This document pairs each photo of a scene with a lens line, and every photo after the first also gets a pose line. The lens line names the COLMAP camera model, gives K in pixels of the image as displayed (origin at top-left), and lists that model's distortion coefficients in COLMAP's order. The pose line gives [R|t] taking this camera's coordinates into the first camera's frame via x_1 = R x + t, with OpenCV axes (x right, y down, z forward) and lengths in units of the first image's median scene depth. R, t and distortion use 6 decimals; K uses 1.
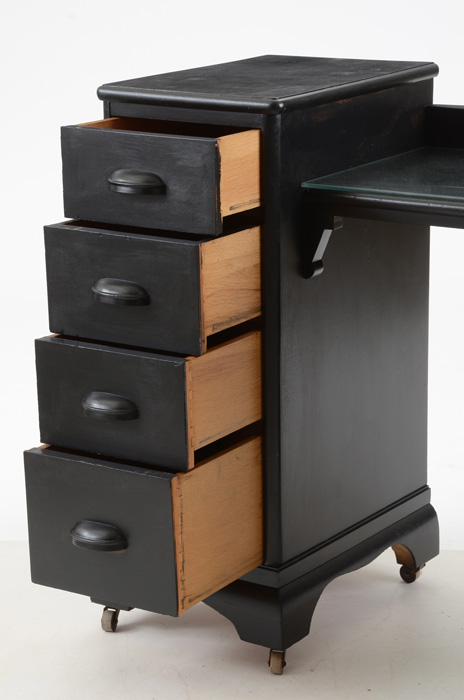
lens RADIAL K [[1988.2, 0, 229.6], [0, 1988.2, 358.9], [0, 0, 1]] dist [0.637551, 0.579429]
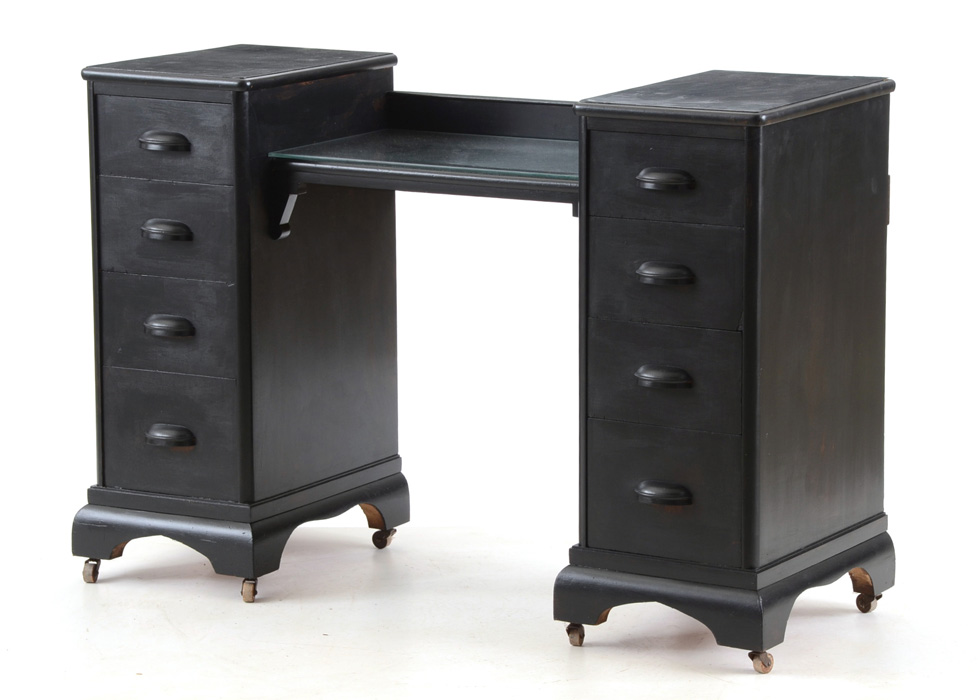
lens RADIAL K [[3903.9, 0, 490.0], [0, 3903.9, 350.0], [0, 0, 1]] dist [0.868671, 3.288666]
pose [[0.997804, -0.003203, 0.066159, 0.013428], [0.008659, 0.996566, -0.082347, 0.197572], [-0.065668, 0.082739, 0.994405, -1.147658]]
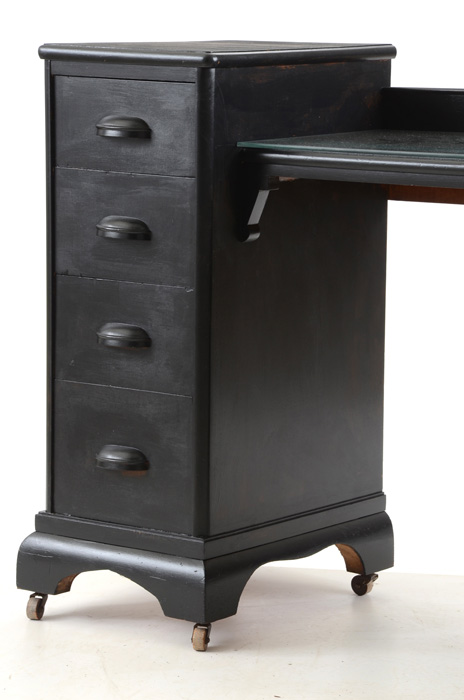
lens RADIAL K [[2677.2, 0, 233.1], [0, 2677.2, 362.5], [0, 0, 1]] dist [1.344556, -0.048765]
pose [[0.998248, 0.031215, -0.050269, 0.100999], [-0.036564, 0.993339, -0.109272, 0.161433], [0.046523, 0.110918, 0.992740, -0.308634]]
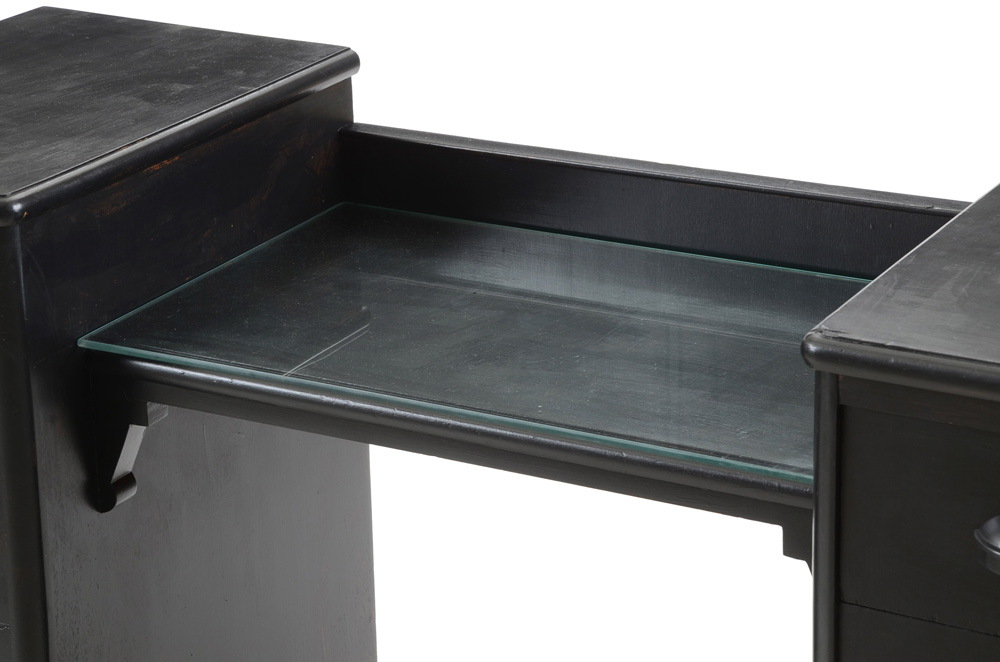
lens RADIAL K [[2840.4, 0, 500.0], [0, 2840.4, 331.0], [0, 0, 1]] dist [0.637551, 0.579429]
pose [[0.996018, -0.039666, 0.079842, 0.081381], [0.032013, 0.994967, 0.094949, -0.150695], [-0.083207, -0.092015, 0.992275, 0.256831]]
